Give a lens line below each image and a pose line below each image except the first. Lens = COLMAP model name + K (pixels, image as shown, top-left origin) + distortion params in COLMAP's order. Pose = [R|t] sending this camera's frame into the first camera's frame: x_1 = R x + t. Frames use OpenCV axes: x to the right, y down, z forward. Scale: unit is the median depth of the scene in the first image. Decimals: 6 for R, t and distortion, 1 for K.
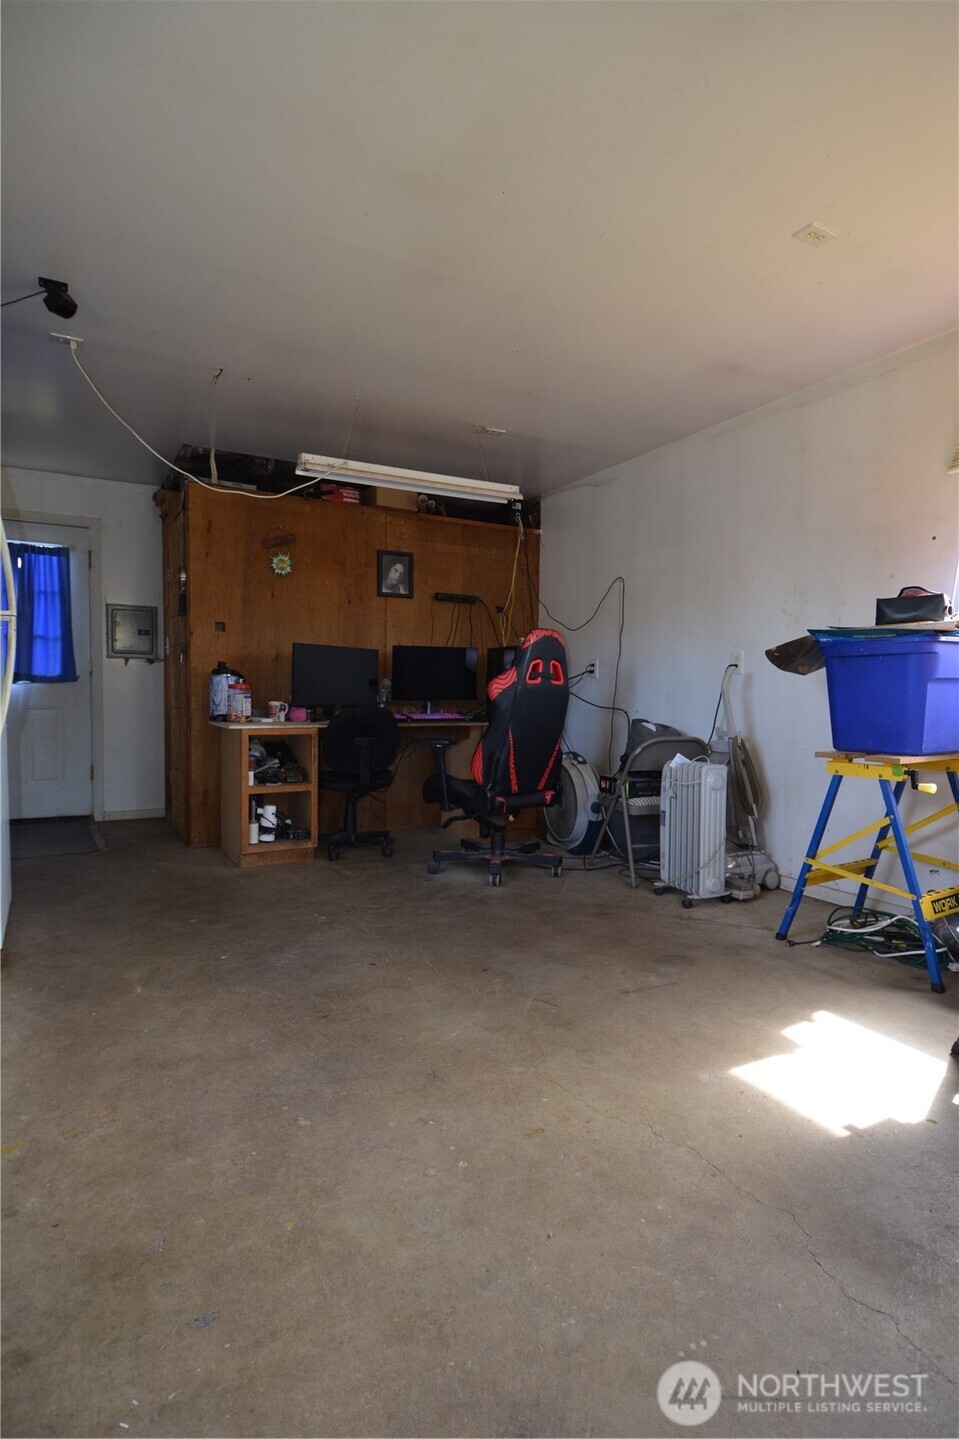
lens RADIAL K [[754.4, 0, 479.5], [0, 754.4, 719.5], [0, 0, 1]] dist [0.057245, -0.059477]
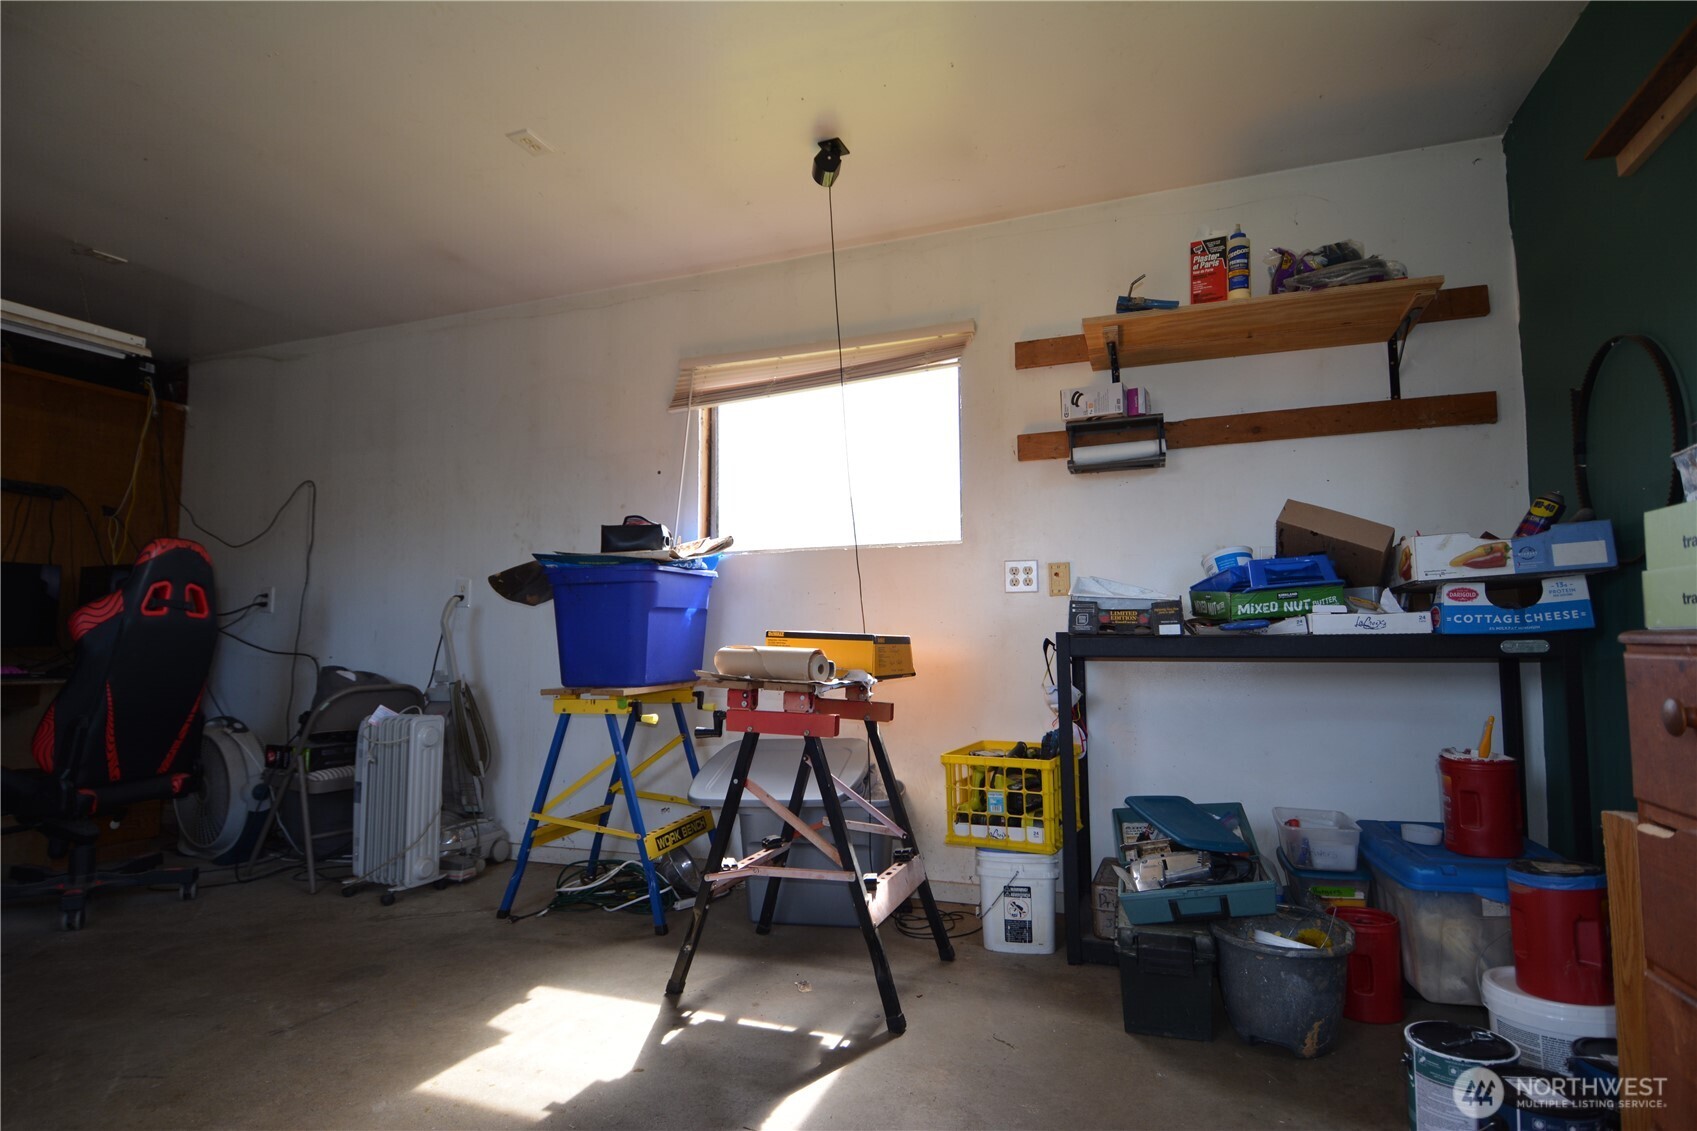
lens RADIAL K [[889.7, 0, 848.5], [0, 889.7, 565.5], [0, 0, 1]] dist [0.057245, -0.059477]
pose [[0.764678, 0.042483, 0.643011, 0.025981], [0.036535, 0.993362, -0.109077, 0.020491], [-0.643377, 0.106901, 0.758049, -0.039095]]
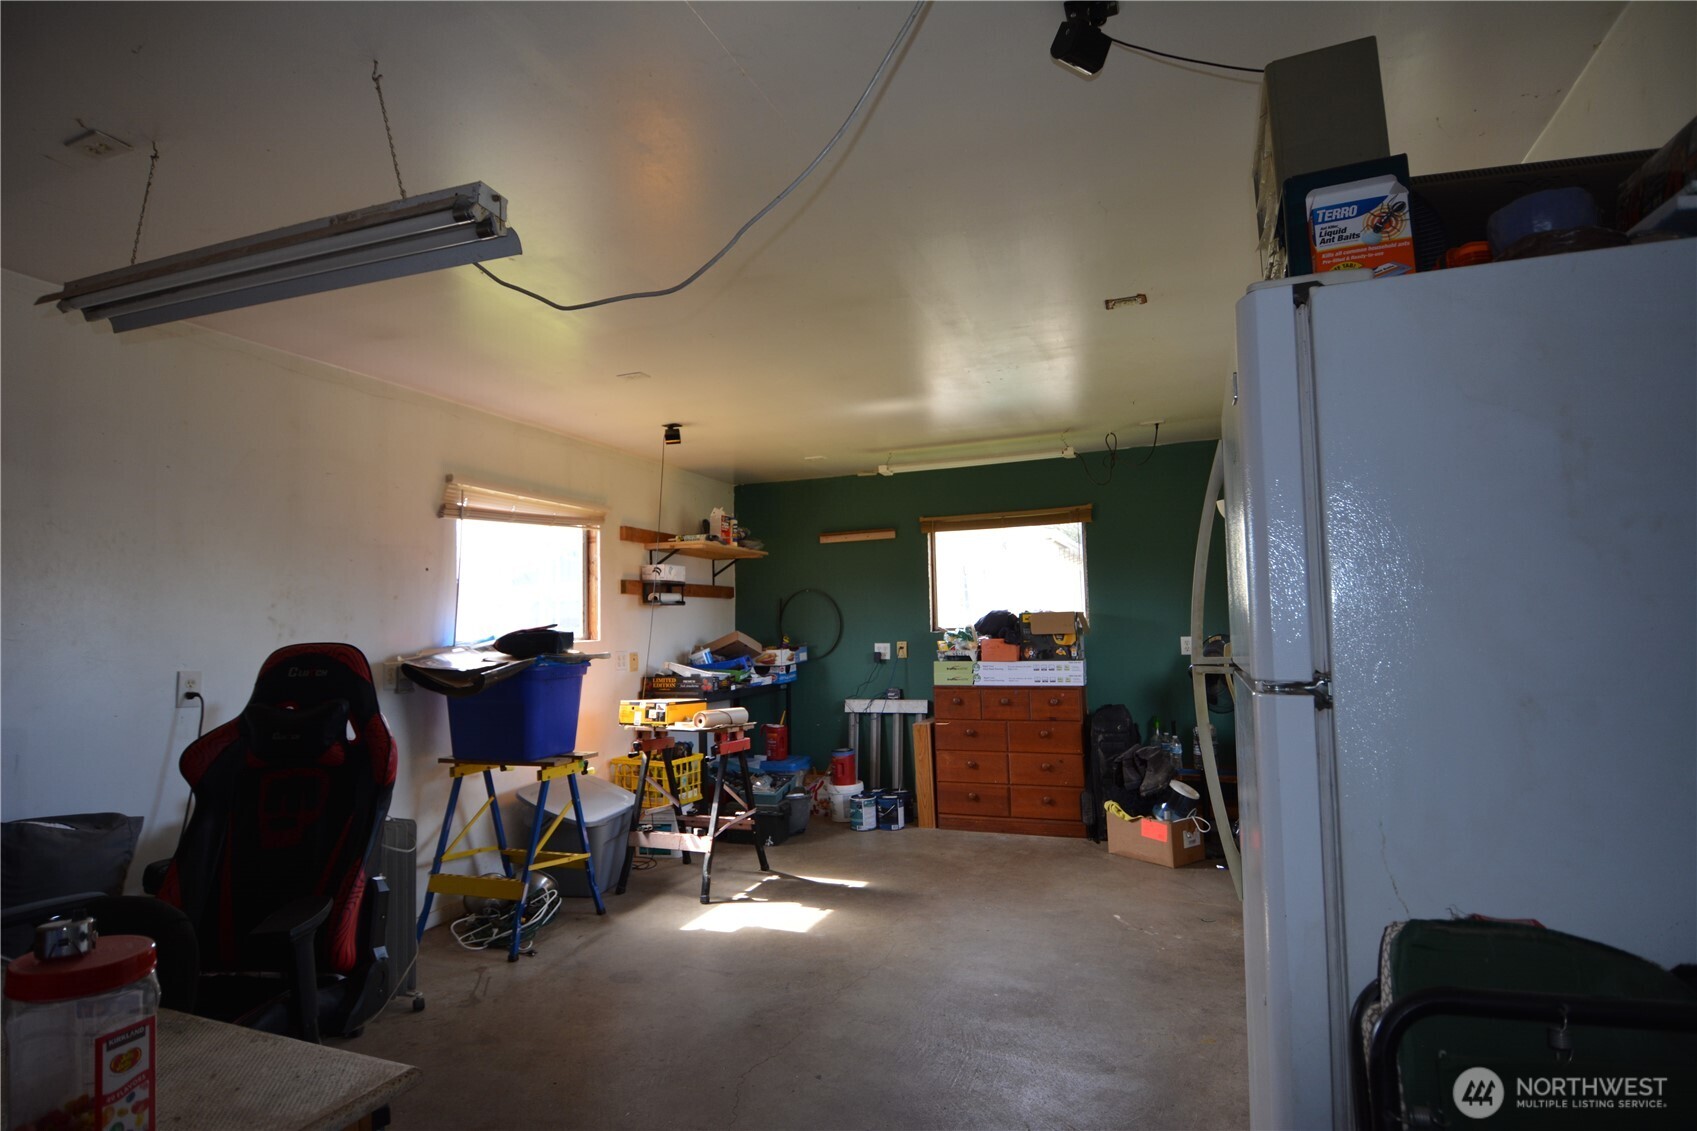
lens RADIAL K [[889.7, 0, 848.5], [0, 889.7, 565.5], [0, 0, 1]] dist [0.057245, -0.059477]
pose [[-0.645151, 0.057293, 0.761904, -0.752922], [0.041477, 0.998340, -0.039952, -0.153992], [-0.762929, 0.005826, -0.646457, 1.286205]]
